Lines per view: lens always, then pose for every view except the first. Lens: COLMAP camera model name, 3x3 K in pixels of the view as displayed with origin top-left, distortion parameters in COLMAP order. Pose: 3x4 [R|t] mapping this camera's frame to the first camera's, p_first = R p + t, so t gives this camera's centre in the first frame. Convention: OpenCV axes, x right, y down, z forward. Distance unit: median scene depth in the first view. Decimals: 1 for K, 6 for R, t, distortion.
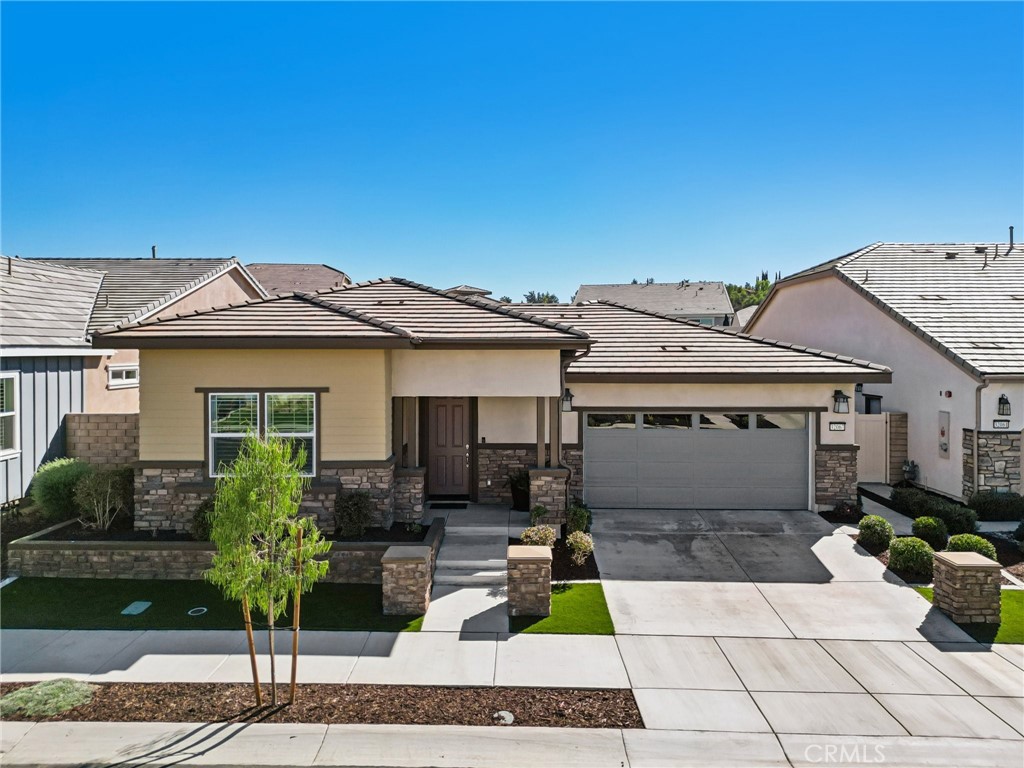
lens RADIAL K [[722.2, 0, 517.2], [0, 722.2, 382.2], [0, 0, 1]] dist [0.057942, -0.056705]
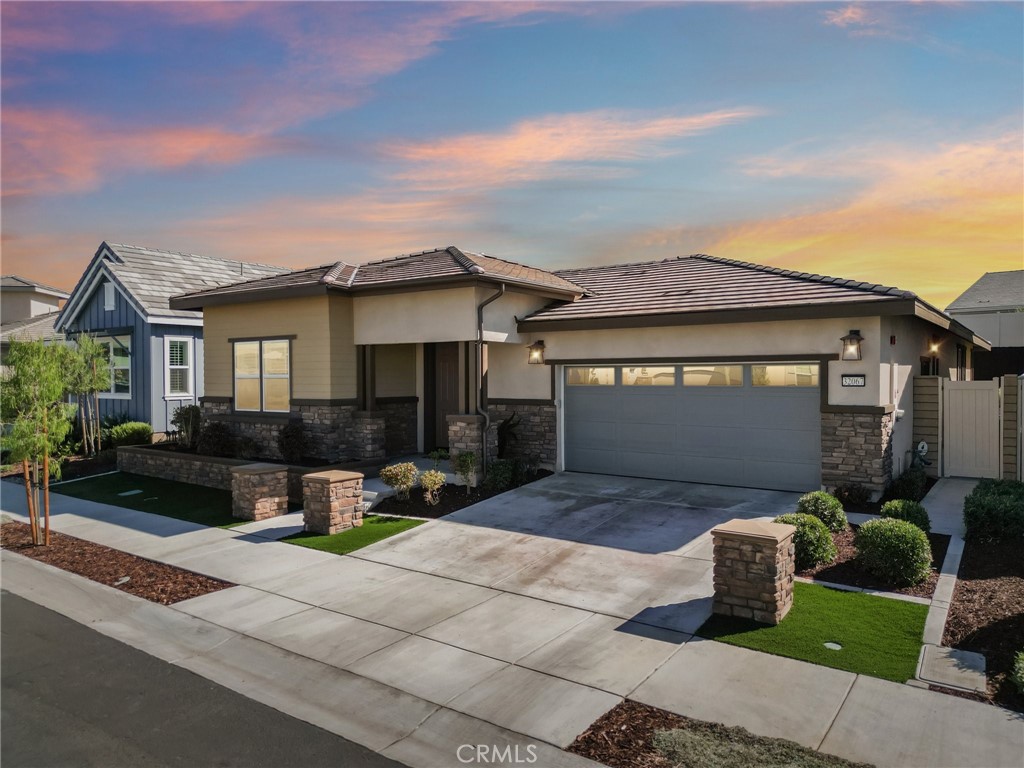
lens RADIAL K [[716.7, 0, 513.5], [0, 716.7, 391.2], [0, 0, 1]] dist [0.047200, -0.028486]
pose [[0.823130, 0.010055, -0.567764, 0.676588], [-0.020188, 0.999729, -0.011562, 0.102887], [0.567494, 0.020979, 0.823110, 0.253418]]
